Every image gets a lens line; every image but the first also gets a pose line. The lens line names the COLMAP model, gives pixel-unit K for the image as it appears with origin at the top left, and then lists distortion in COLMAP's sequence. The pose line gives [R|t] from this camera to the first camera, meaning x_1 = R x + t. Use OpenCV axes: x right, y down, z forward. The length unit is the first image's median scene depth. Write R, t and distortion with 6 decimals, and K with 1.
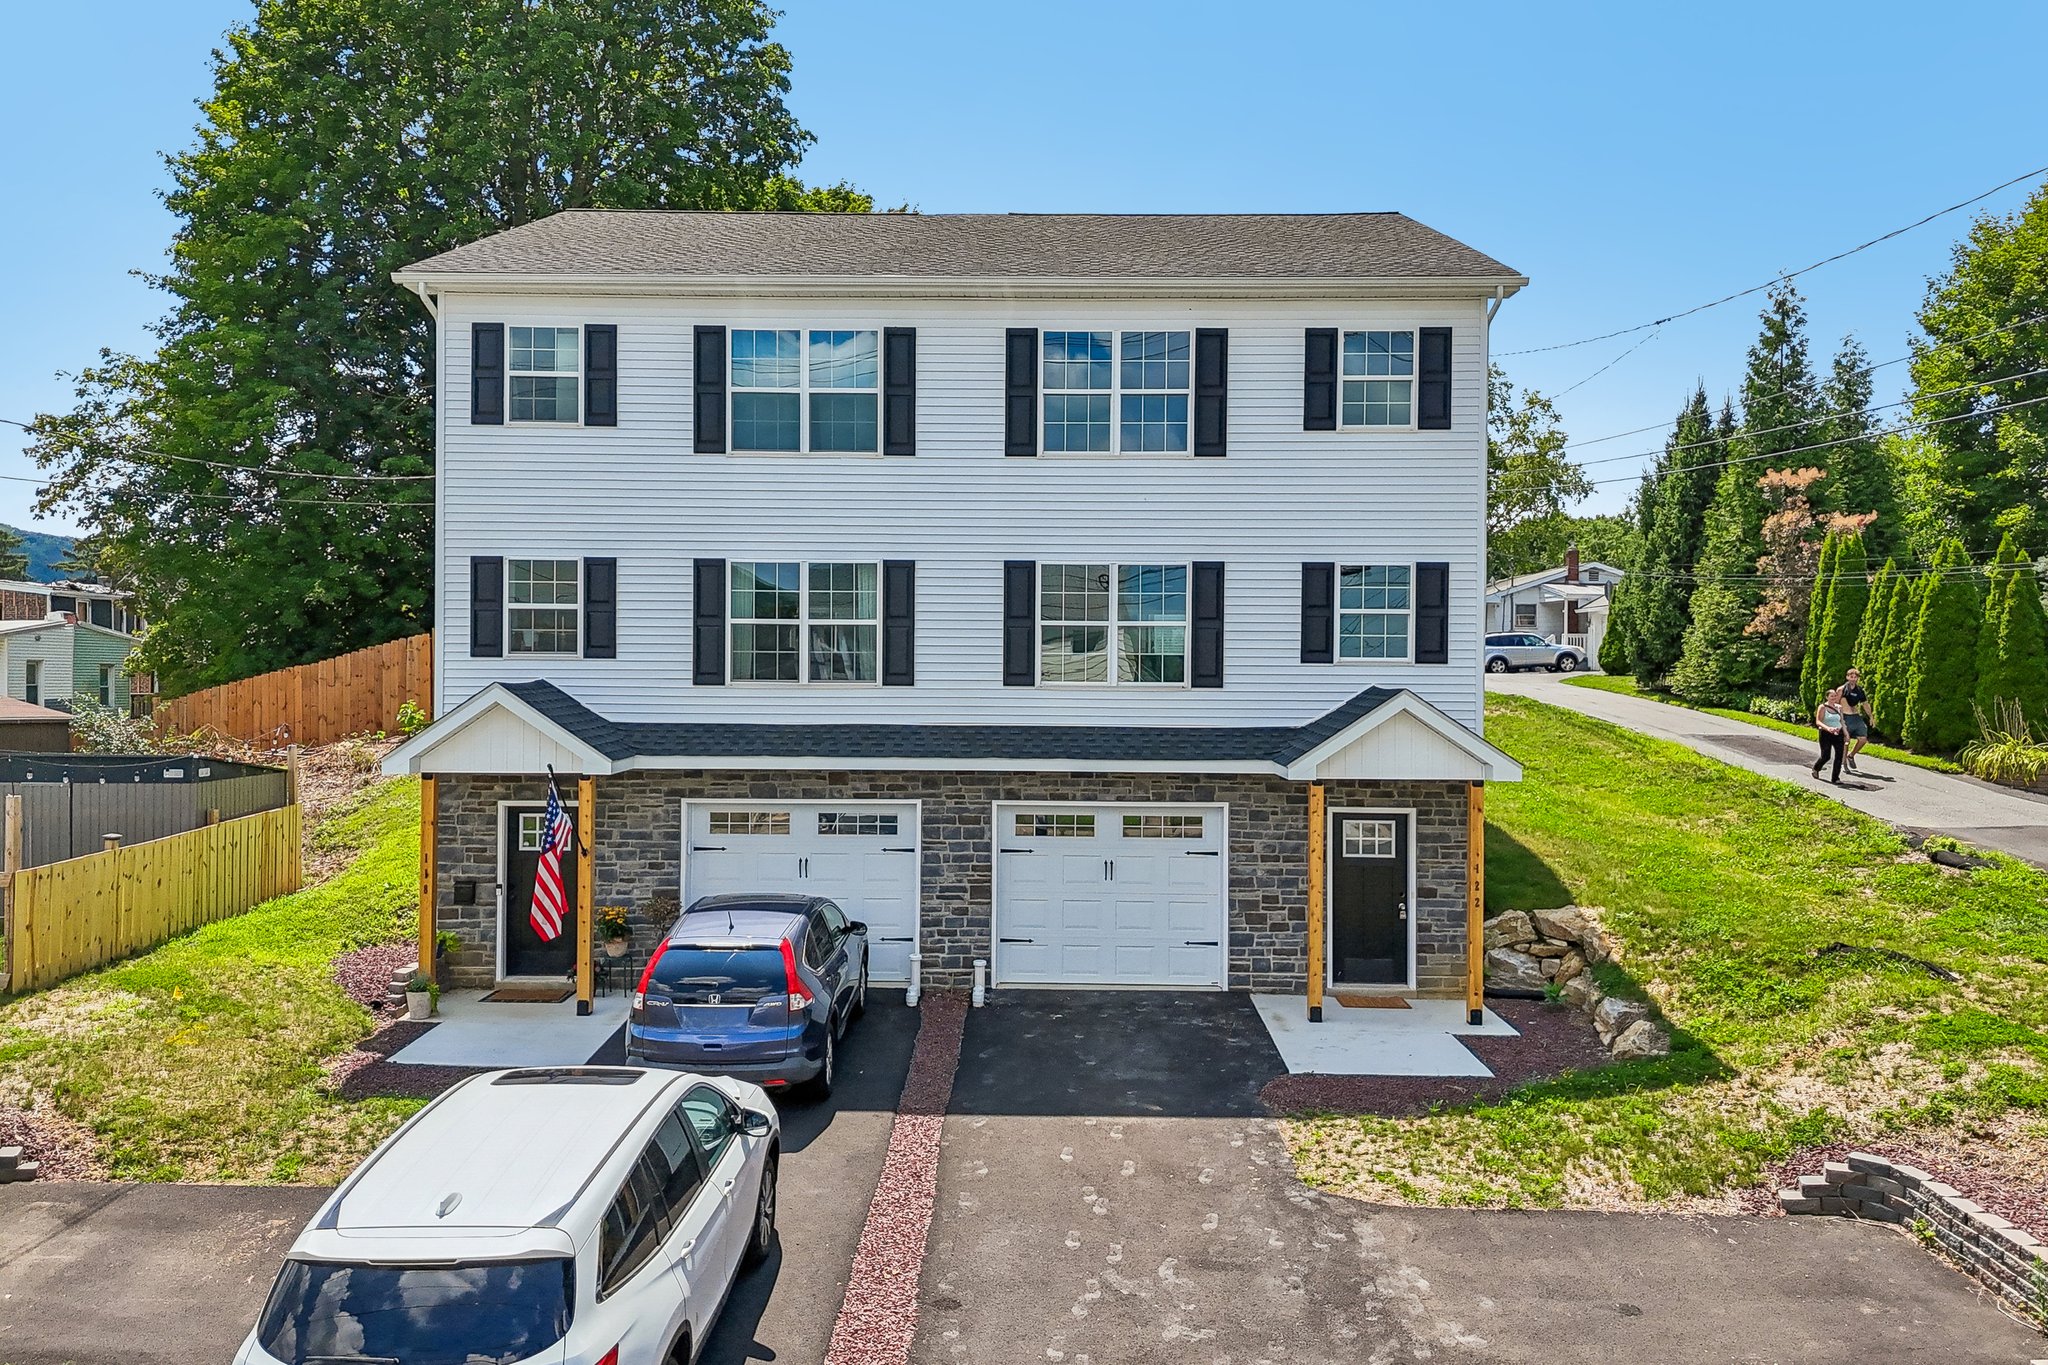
lens RADIAL K [[1413.3, 0, 1024.0], [0, 1413.3, 682.5], [0, 0, 1]] dist [0.081162, -0.000614]
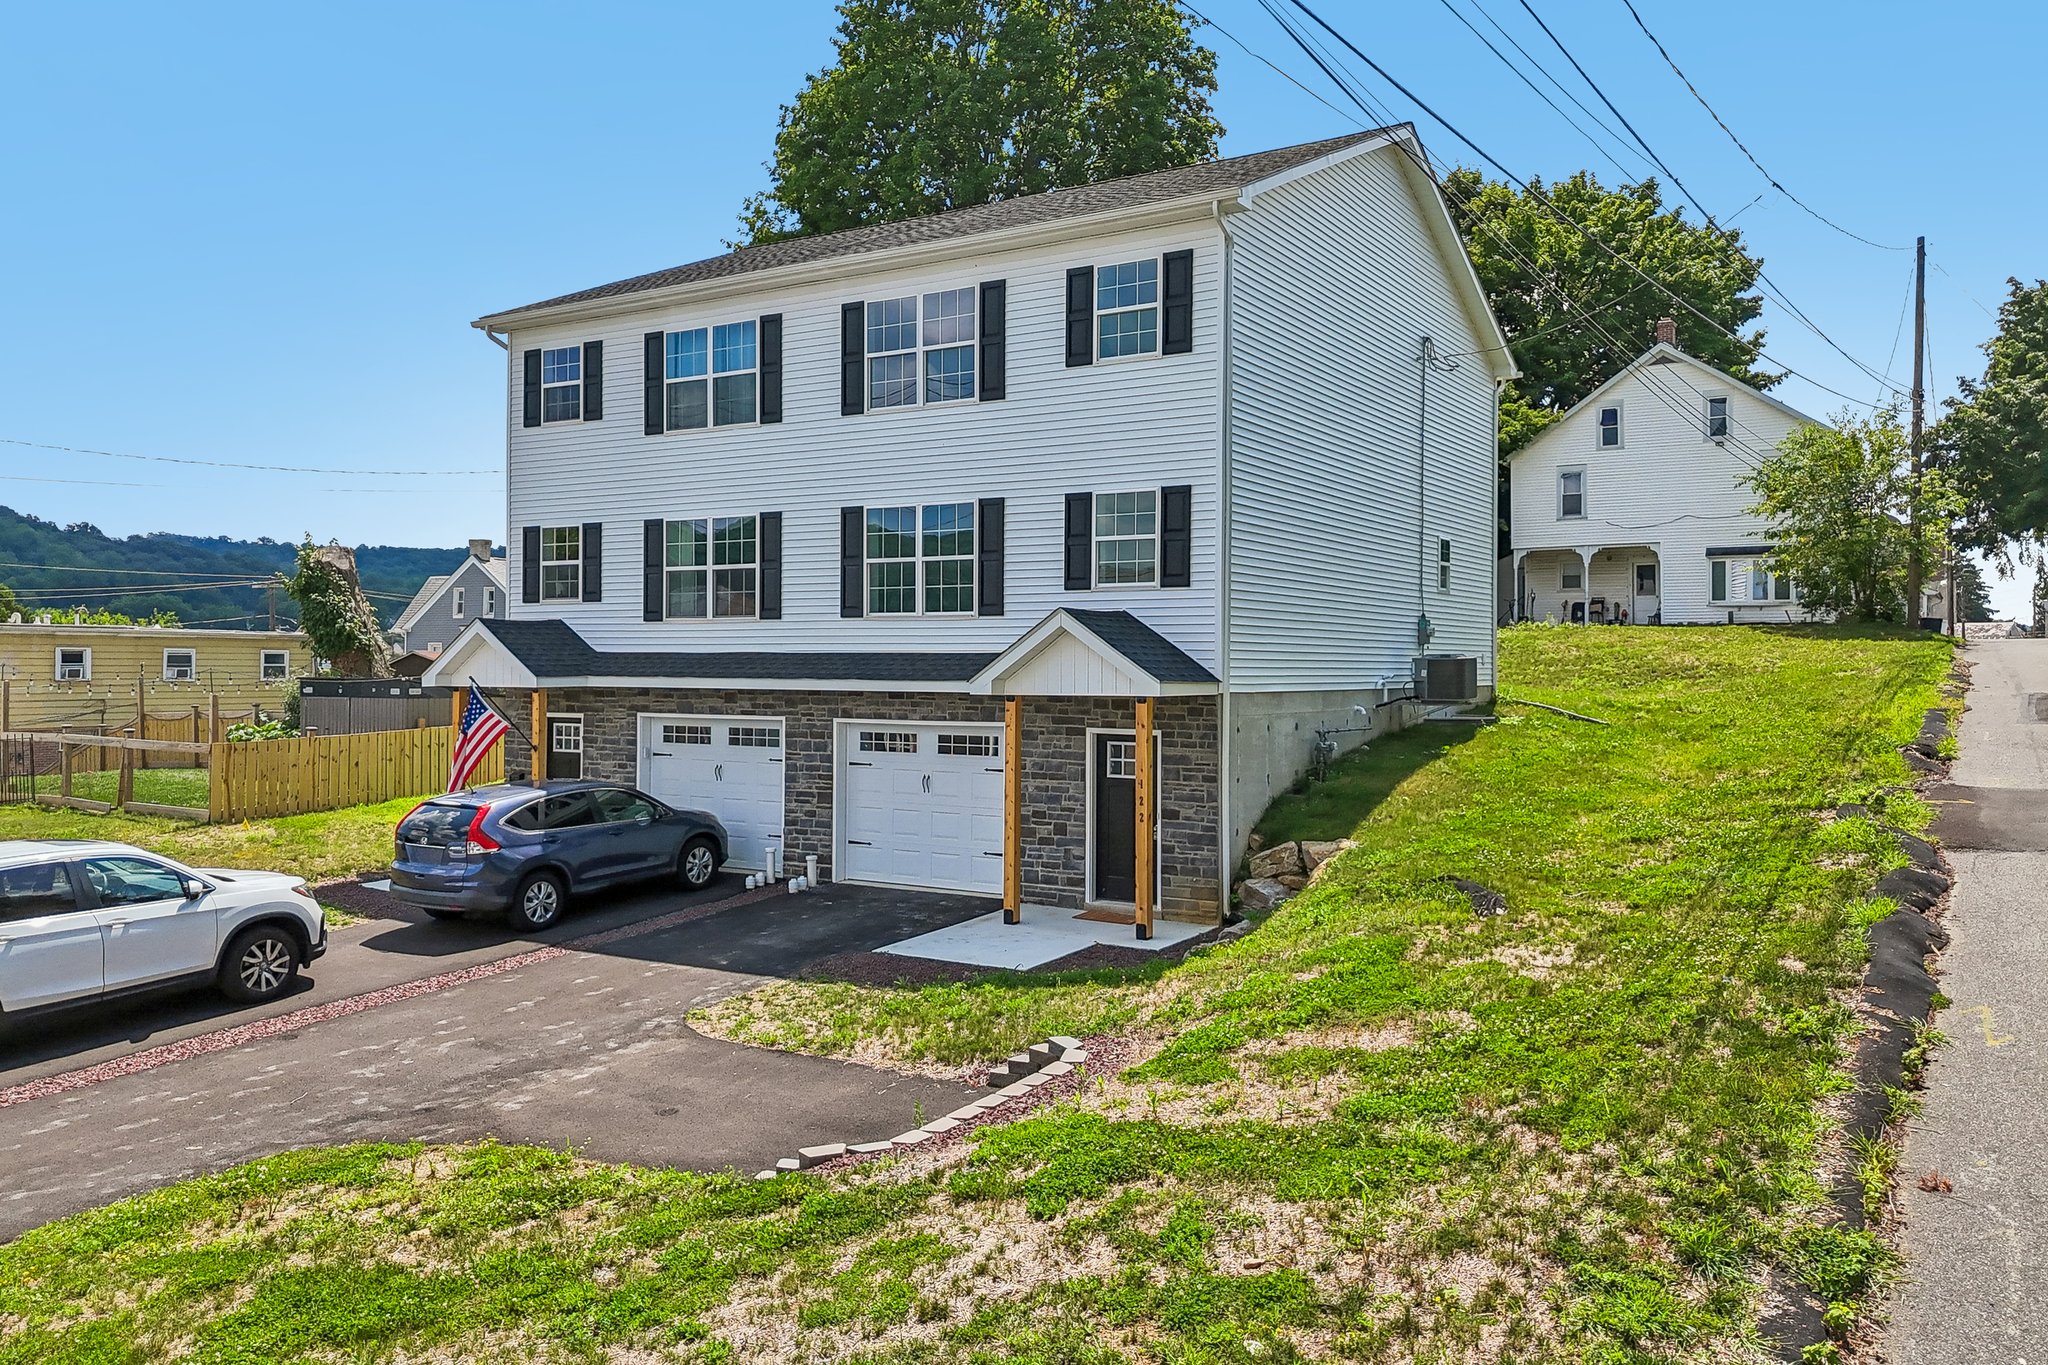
lens RADIAL K [[1602.1, 0, 1026.7], [0, 1602.1, 597.1], [0, 0, 1]] dist [0.073349, -0.001092]
pose [[0.846079, -0.026923, -0.532377, 0.803064], [0.024015, 0.999635, -0.012387, 0.005568], [0.532516, -0.002304, 0.846417, -0.014030]]
